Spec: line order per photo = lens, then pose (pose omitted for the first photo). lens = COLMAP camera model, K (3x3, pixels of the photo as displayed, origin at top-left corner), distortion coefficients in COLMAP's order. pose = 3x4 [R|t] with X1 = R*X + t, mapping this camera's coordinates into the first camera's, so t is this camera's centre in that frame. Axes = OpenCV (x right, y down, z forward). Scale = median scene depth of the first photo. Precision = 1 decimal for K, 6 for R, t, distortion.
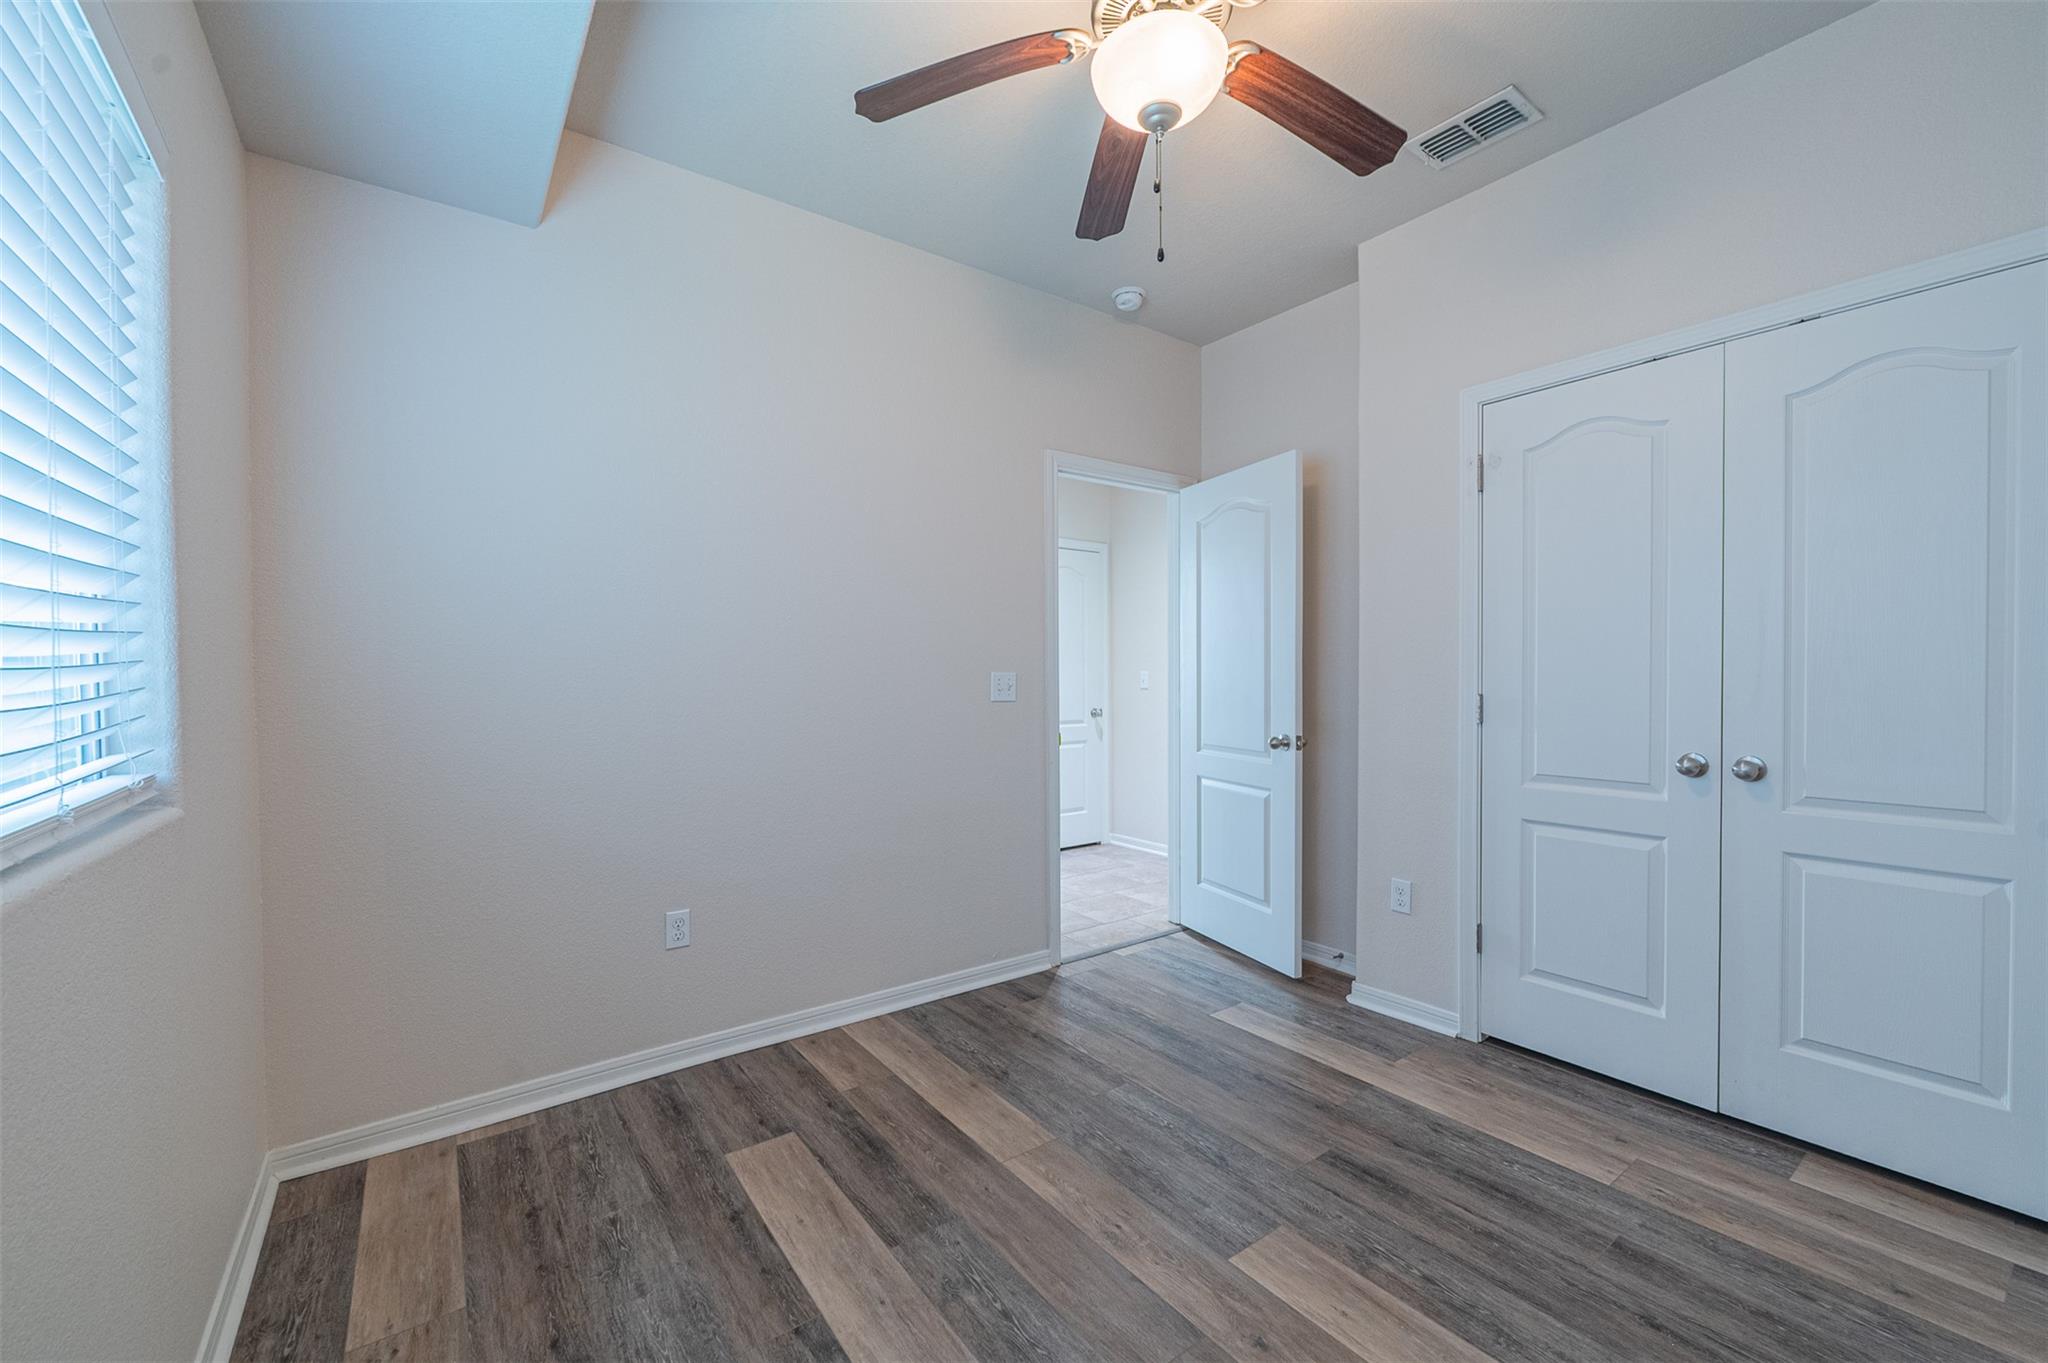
lens RADIAL K [[818.6, 0, 991.2], [0, 818.6, 690.8], [0, 0, 1]] dist [-0.001736, 0.000059]
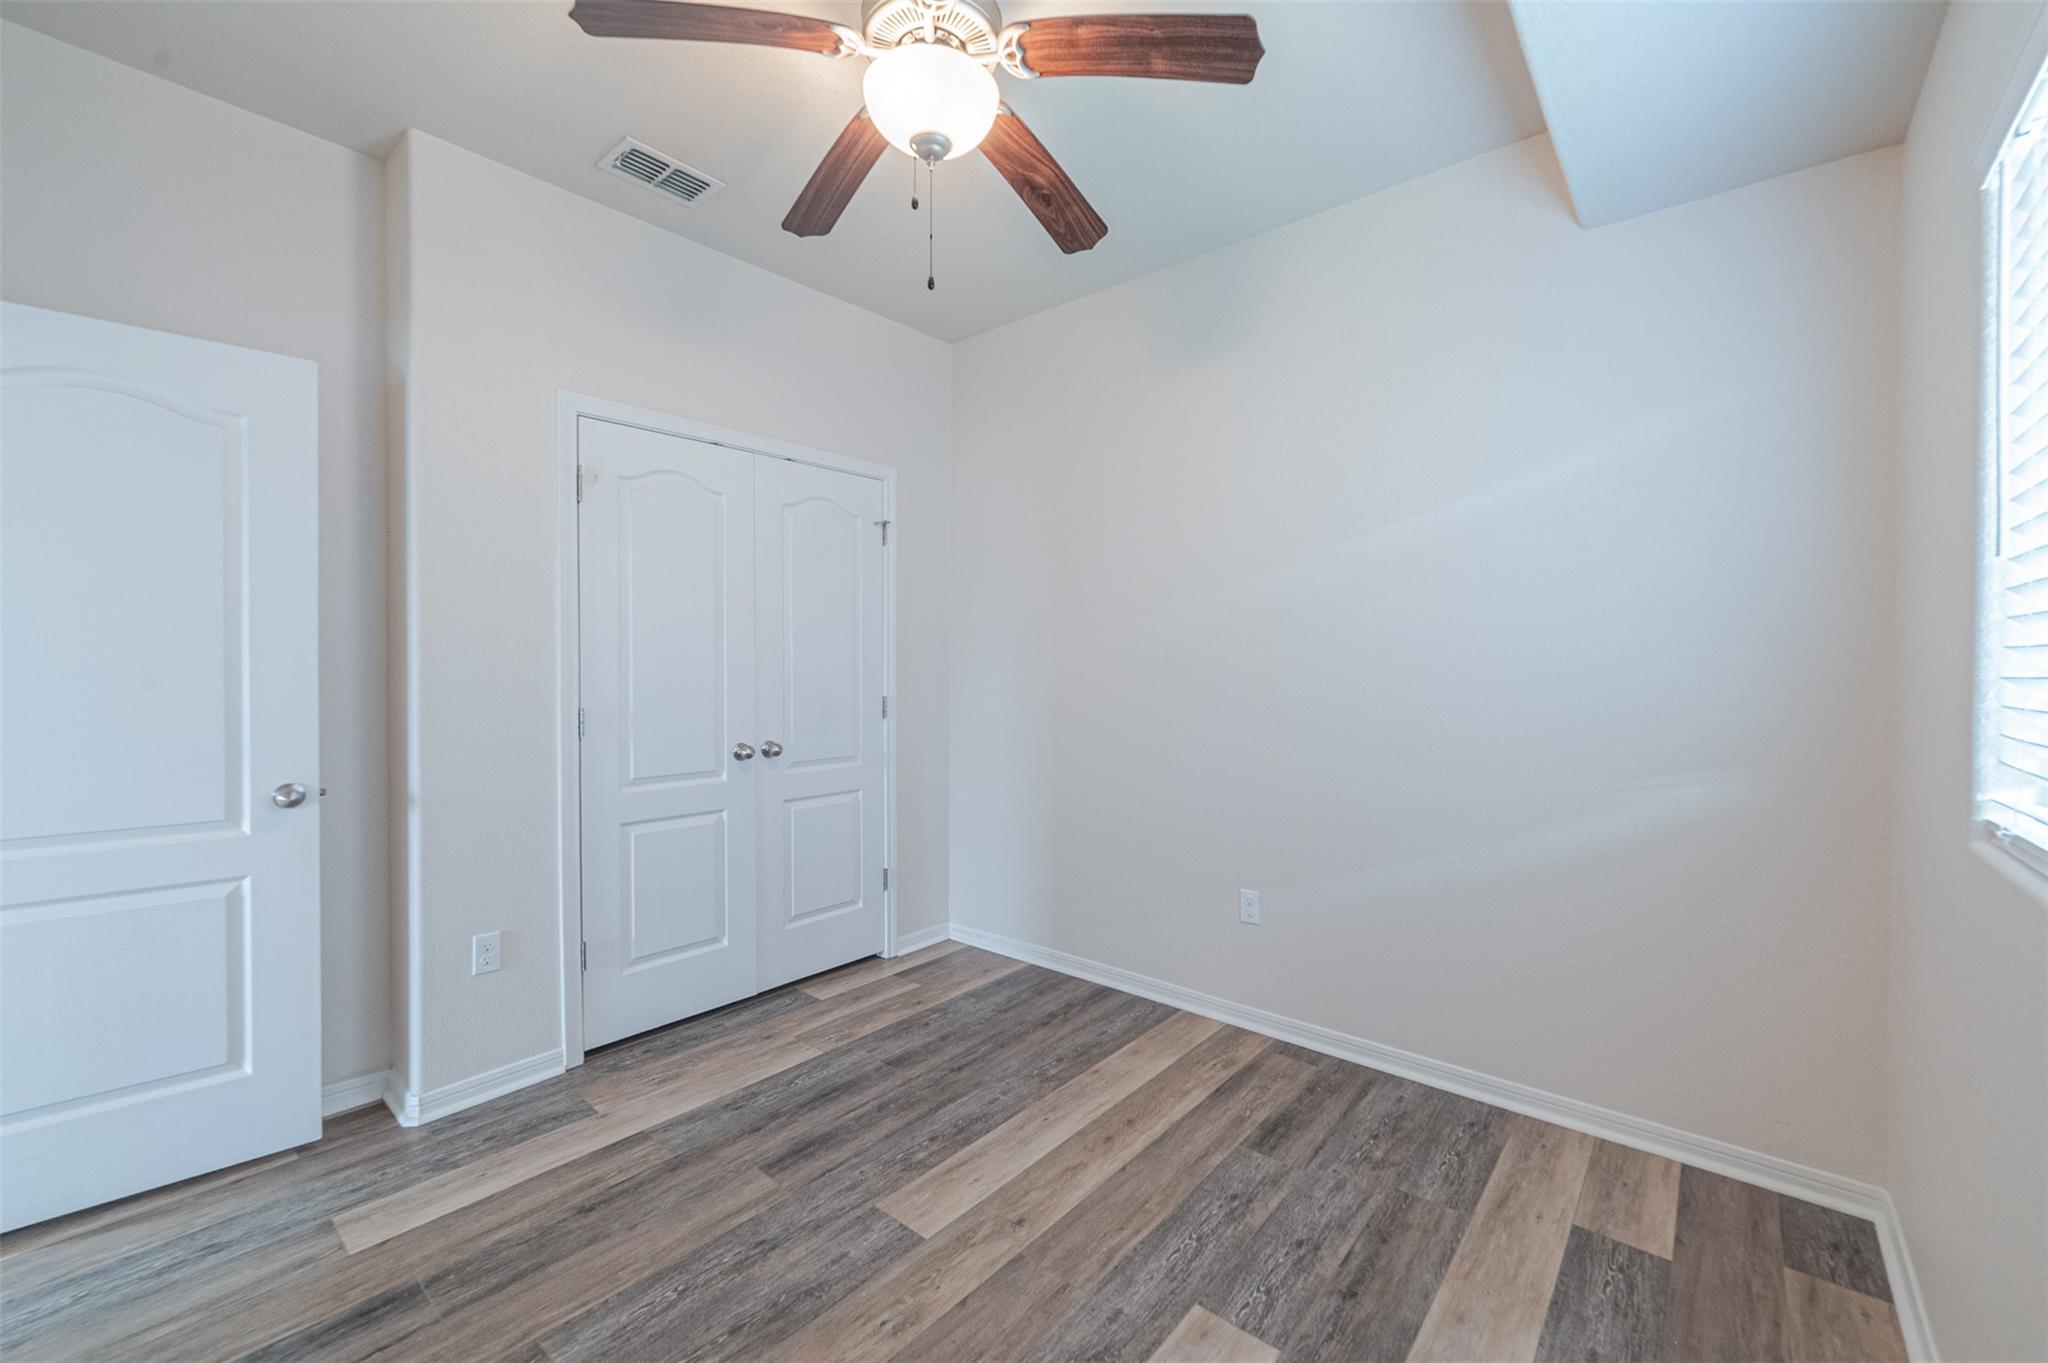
lens RADIAL K [[828.8, 0, 1060.1], [0, 828.8, 673.2], [0, 0, 1]] dist [-0.002444, -0.000012]
pose [[-0.280109, -0.005687, 0.959951, -0.670931], [0.017321, 0.999790, 0.010977, -0.049664], [-0.959812, 0.019702, -0.279951, 0.936021]]
